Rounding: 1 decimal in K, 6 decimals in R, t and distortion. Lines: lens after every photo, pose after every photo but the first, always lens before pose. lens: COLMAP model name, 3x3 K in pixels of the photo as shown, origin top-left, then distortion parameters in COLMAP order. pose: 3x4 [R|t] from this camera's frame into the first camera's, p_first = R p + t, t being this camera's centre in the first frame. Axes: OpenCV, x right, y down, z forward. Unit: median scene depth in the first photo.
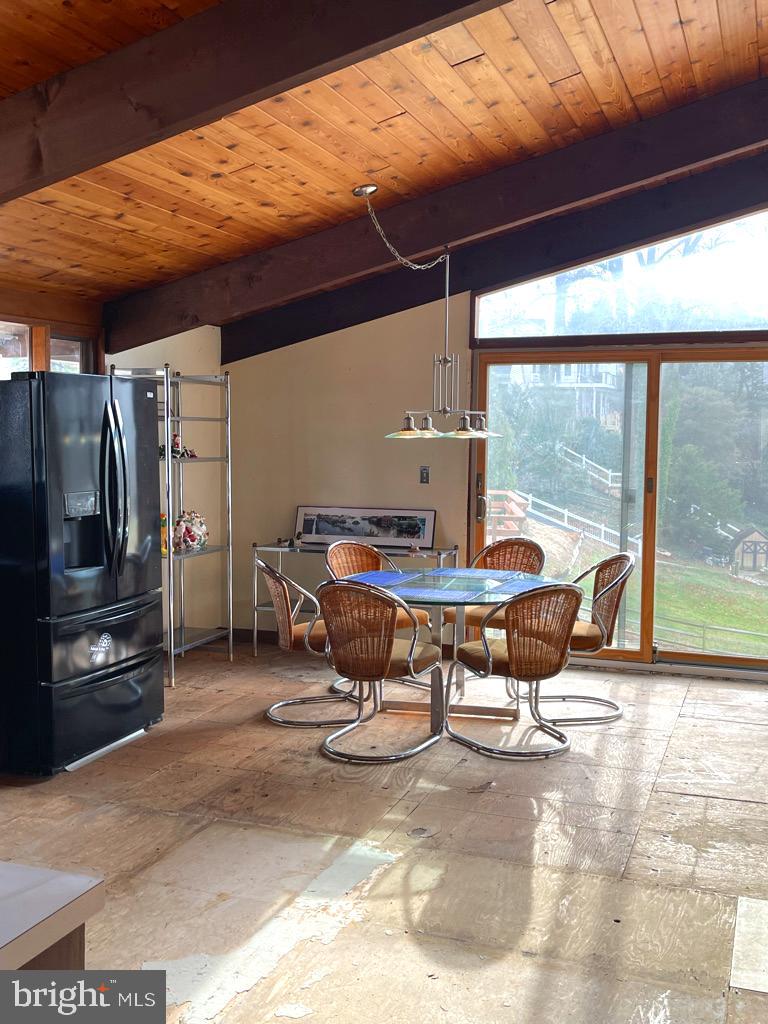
lens RADIAL K [[1050.4, 0, 390.1], [0, 1050.4, 511.0], [0, 0, 1]] dist [0.036153, 0.000000]
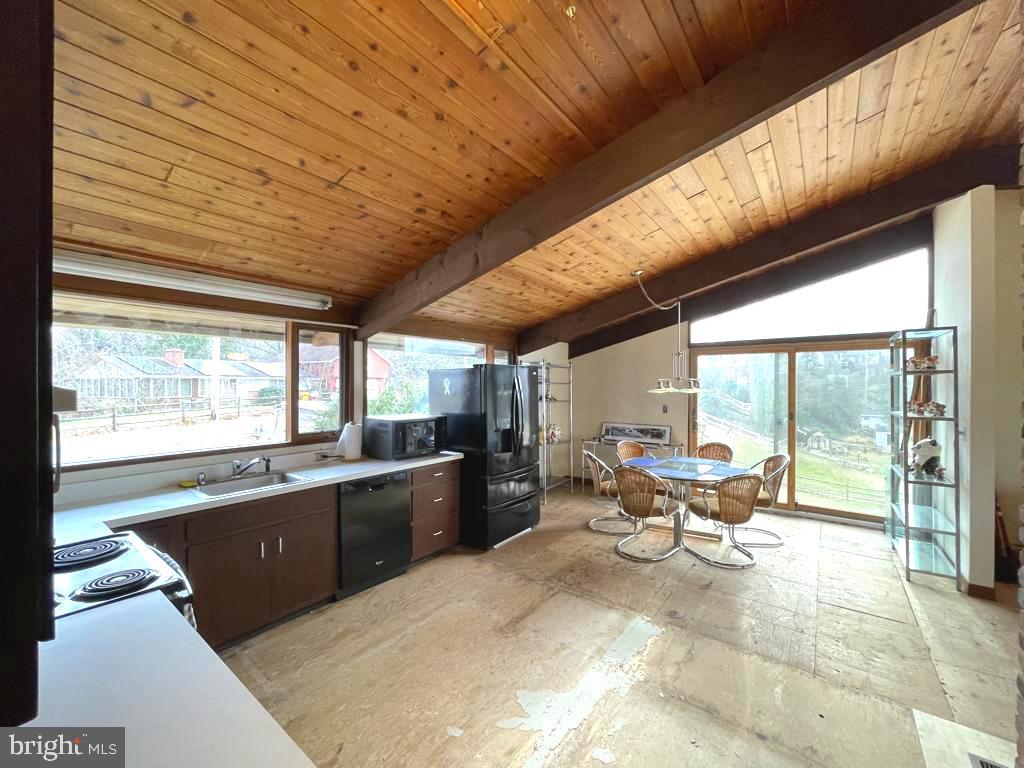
lens RADIAL K [[410.9, 0, 509.4], [0, 410.9, 383.7], [0, 0, 1]] dist [-0.007412, 0.001224]
pose [[0.952944, -0.007461, -0.303055, -0.020358], [-0.017064, 0.996792, -0.078197, -0.022305], [0.302666, 0.079689, 0.949759, 0.185320]]
